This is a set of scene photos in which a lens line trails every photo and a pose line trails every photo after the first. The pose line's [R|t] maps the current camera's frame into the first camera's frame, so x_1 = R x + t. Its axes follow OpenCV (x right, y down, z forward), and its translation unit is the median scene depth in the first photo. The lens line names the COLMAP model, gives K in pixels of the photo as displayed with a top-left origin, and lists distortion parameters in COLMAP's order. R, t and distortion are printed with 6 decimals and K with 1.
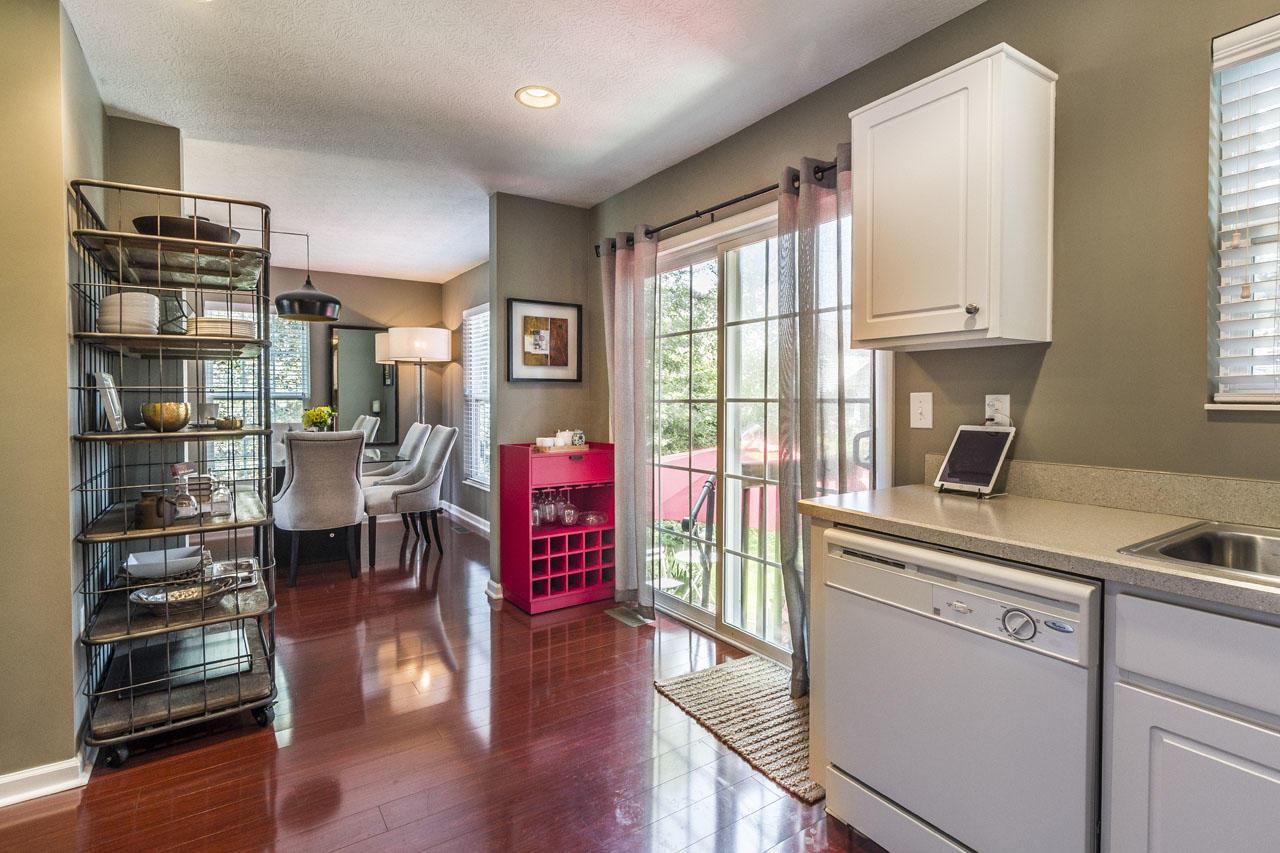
lens RADIAL K [[605.9, 0, 620.3], [0, 605.9, 413.5], [0, 0, 1]] dist [-0.000511, 0.001239]
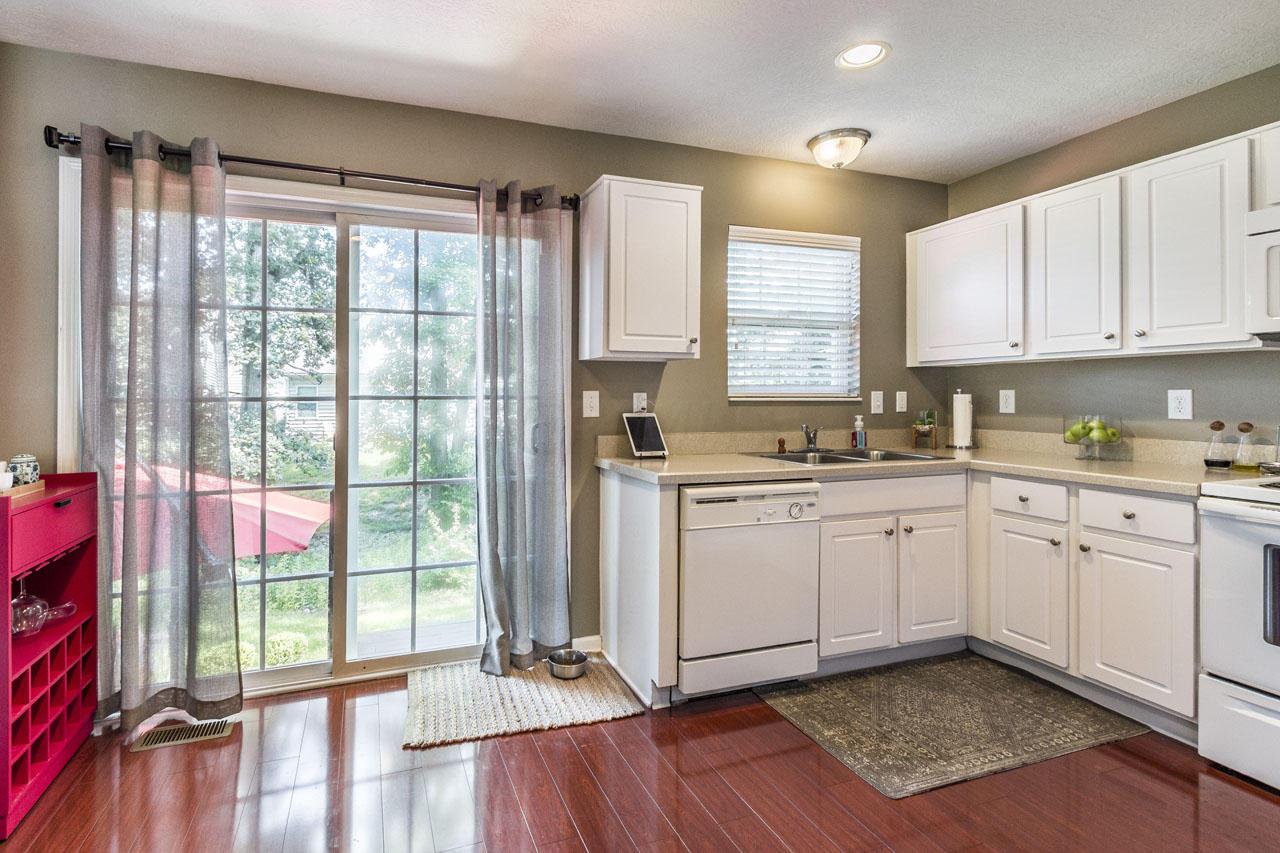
lens RADIAL K [[605.9, 0, 556.6], [0, 605.9, 394.2], [0, 0, 1]] dist [-0.000511, 0.001239]
pose [[0.259332, 0.004513, 0.965778, -0.835850], [0.026414, 0.999582, -0.011764, -0.013463], [-0.965427, 0.028561, 0.259104, 0.721394]]
